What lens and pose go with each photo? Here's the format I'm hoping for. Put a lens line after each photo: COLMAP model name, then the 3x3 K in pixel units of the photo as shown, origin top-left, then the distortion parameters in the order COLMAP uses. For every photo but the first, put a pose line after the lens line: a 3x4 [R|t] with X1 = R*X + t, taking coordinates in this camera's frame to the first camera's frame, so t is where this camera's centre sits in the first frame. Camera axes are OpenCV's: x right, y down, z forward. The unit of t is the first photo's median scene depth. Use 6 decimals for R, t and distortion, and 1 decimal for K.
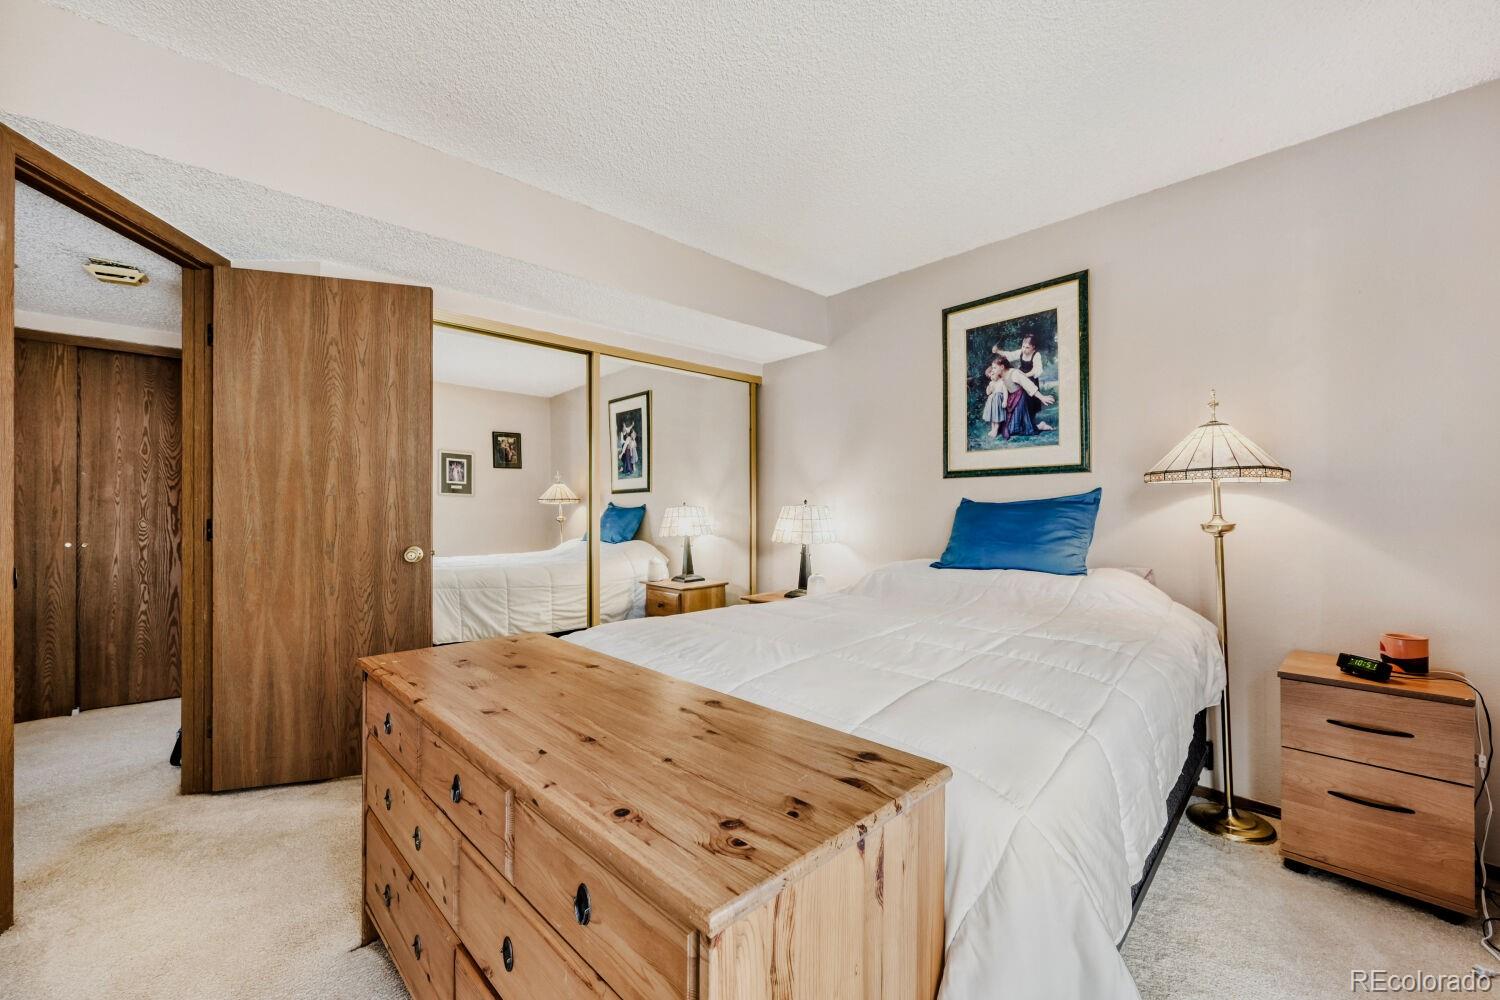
lens RADIAL K [[591.4, 0, 751.4], [0, 591.4, 502.8], [0, 0, 1]] dist [-0.002916, 0.000634]
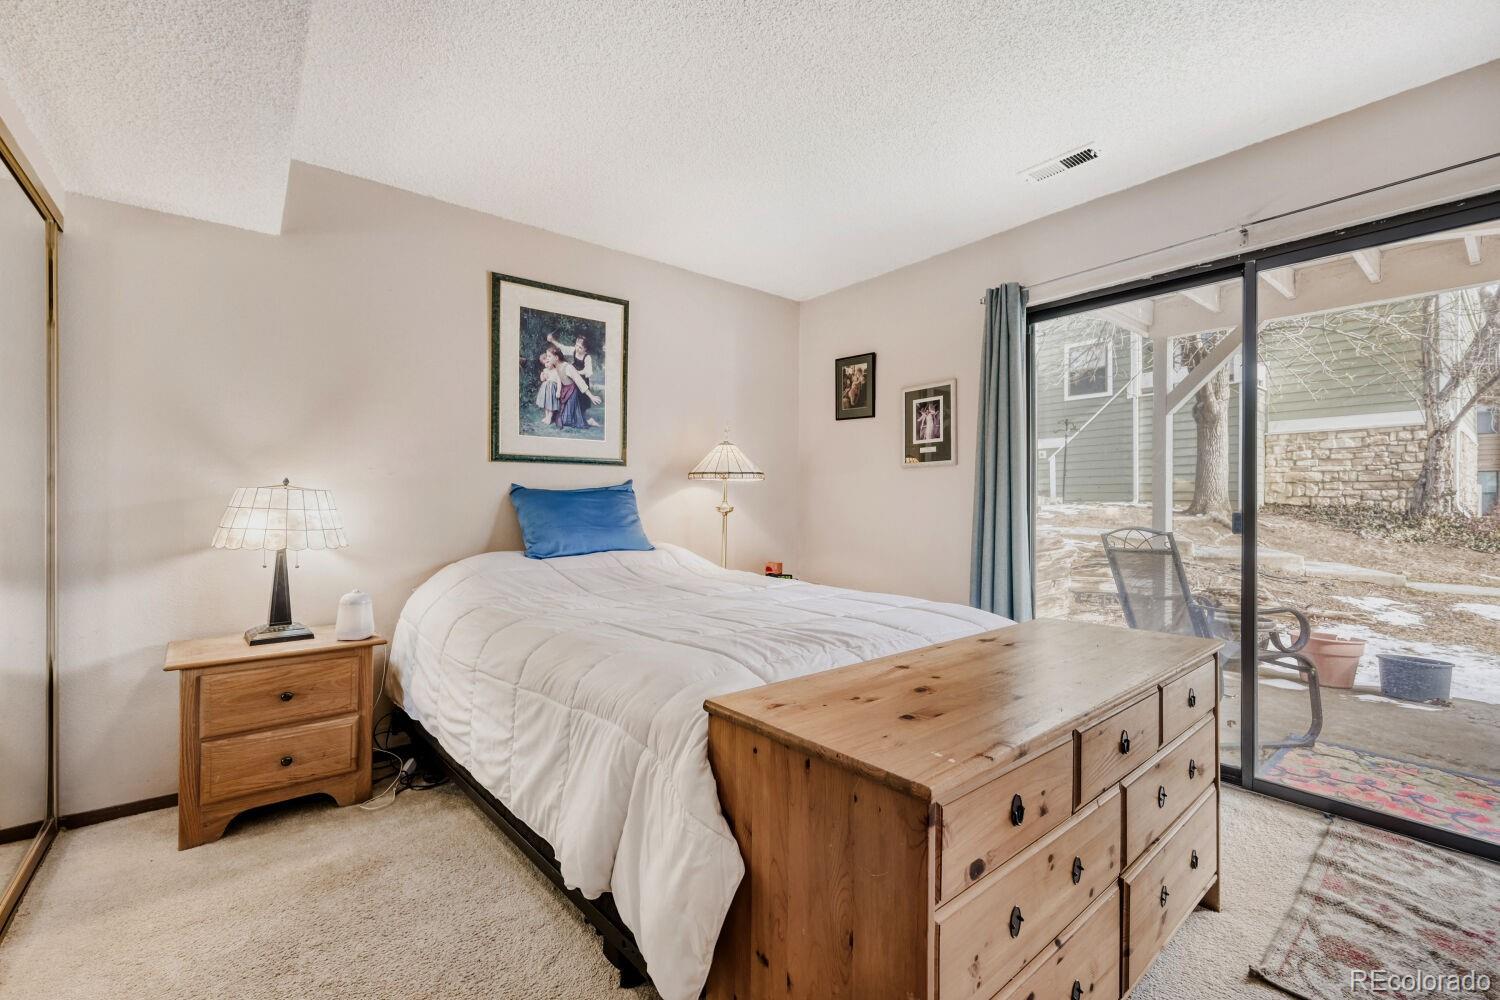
lens RADIAL K [[636.1, 0, 710.1], [0, 636.1, 492.9], [0, 0, 1]] dist [0.001286, 0.000131]
pose [[0.130987, 0.017942, 0.991222, -0.650167], [-0.018676, 0.999703, -0.015627, 0.018222], [-0.991208, -0.016465, 0.131283, 0.601102]]
